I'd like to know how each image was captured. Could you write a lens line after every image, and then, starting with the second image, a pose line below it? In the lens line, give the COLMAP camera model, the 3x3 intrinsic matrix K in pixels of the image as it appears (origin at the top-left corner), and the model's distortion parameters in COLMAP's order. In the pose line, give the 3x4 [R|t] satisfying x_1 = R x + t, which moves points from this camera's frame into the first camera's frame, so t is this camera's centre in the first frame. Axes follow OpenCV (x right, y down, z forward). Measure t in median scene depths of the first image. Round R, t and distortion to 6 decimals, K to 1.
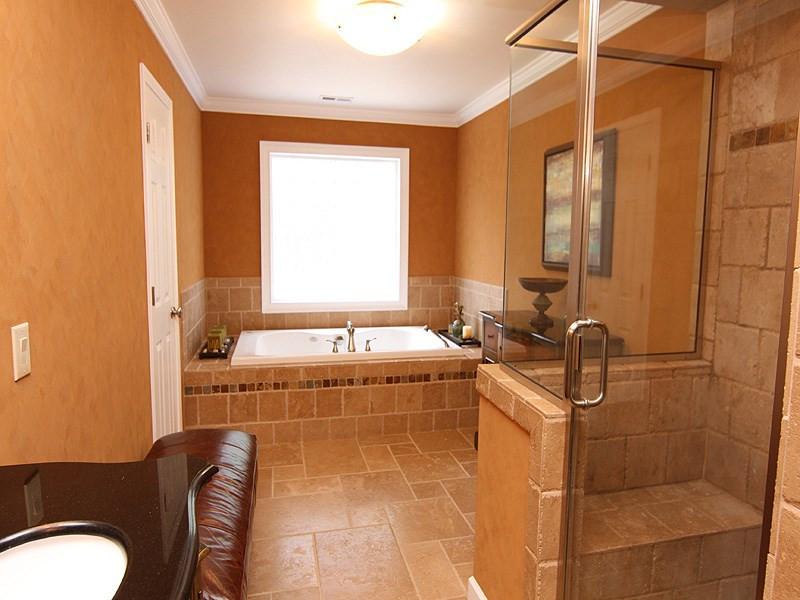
lens RADIAL K [[516.5, 0, 400.3], [0, 516.5, 299.3], [0, 0, 1]] dist [-0.015065, 0.008351]
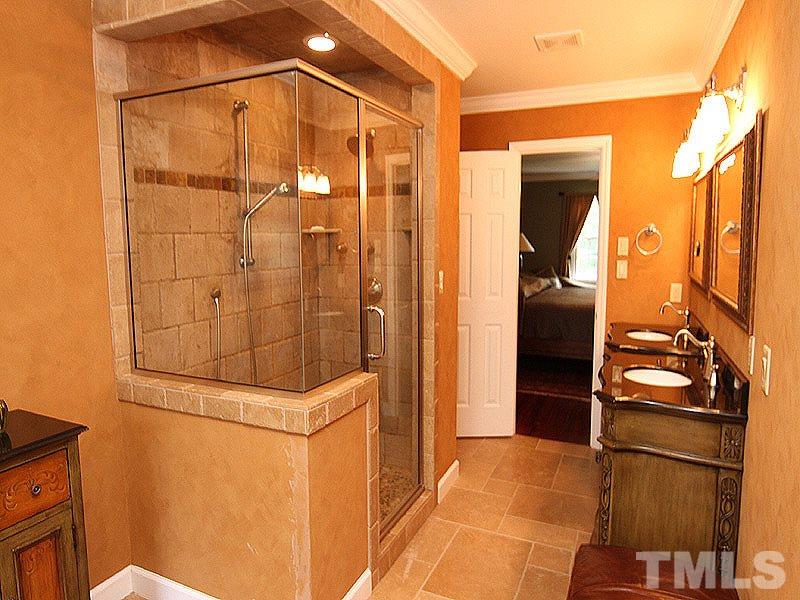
lens RADIAL K [[516.5, 0, 398.3], [0, 516.5, 294.4], [0, 0, 1]] dist [-0.015065, 0.008351]
pose [[-0.783922, -0.082744, 0.615321, -0.546493], [0.068737, 0.973420, 0.218470, -0.269957], [-0.617043, 0.213559, -0.757398, 1.635170]]
